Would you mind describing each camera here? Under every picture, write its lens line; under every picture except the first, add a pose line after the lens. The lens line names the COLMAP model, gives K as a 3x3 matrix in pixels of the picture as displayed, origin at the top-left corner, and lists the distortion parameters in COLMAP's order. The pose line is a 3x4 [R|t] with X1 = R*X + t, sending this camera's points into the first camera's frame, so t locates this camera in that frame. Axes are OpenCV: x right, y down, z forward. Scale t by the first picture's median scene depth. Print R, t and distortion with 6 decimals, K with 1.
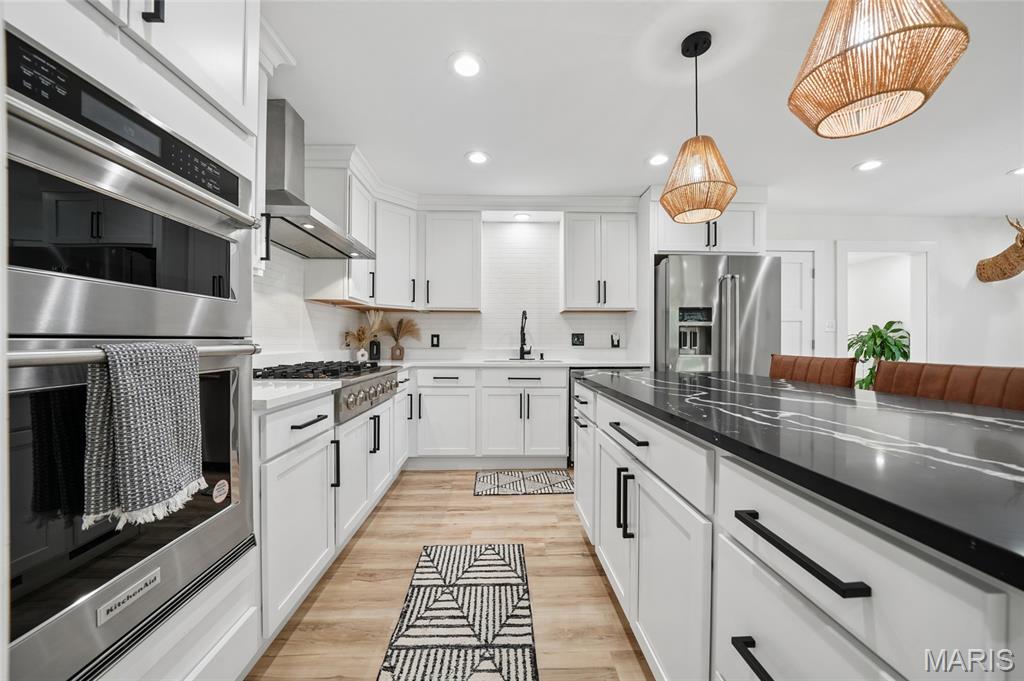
lens RADIAL K [[377.1, 0, 515.4], [0, 377.1, 342.5], [0, 0, 1]] dist [-0.012754, 0.000161]
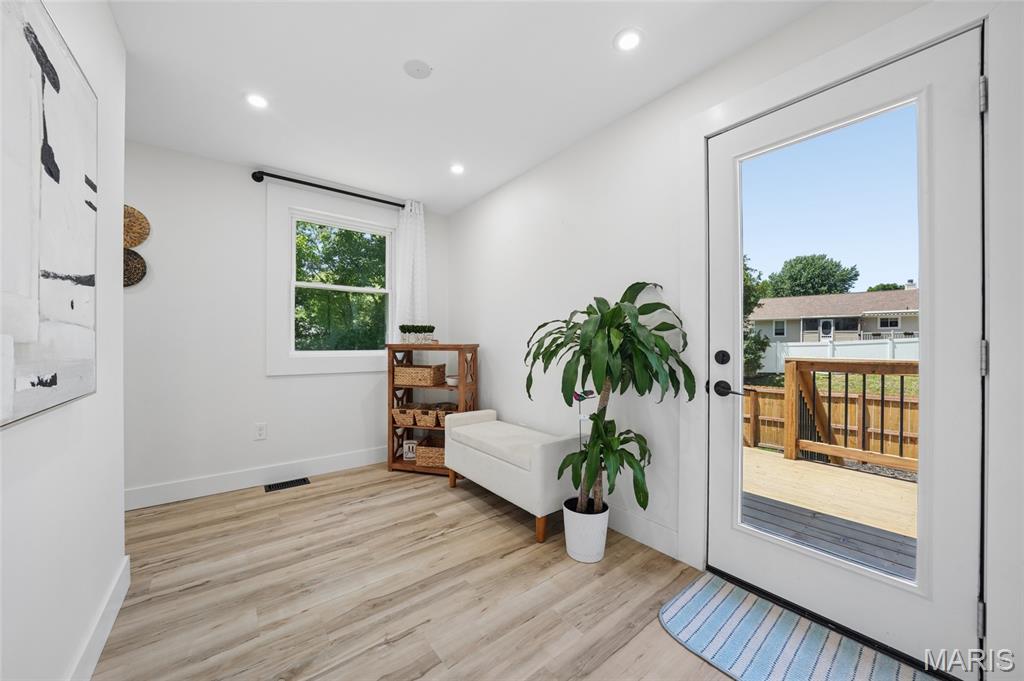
lens RADIAL K [[360.4, 0, 508.8], [0, 360.4, 340.9], [0, 0, 1]] dist [-0.021243, 0.000733]
pose [[0.803019, -0.003789, 0.595942, 0.704427], [0.003892, 0.999992, 0.001114, -0.002097], [-0.595941, 0.001425, 0.803027, 0.797676]]
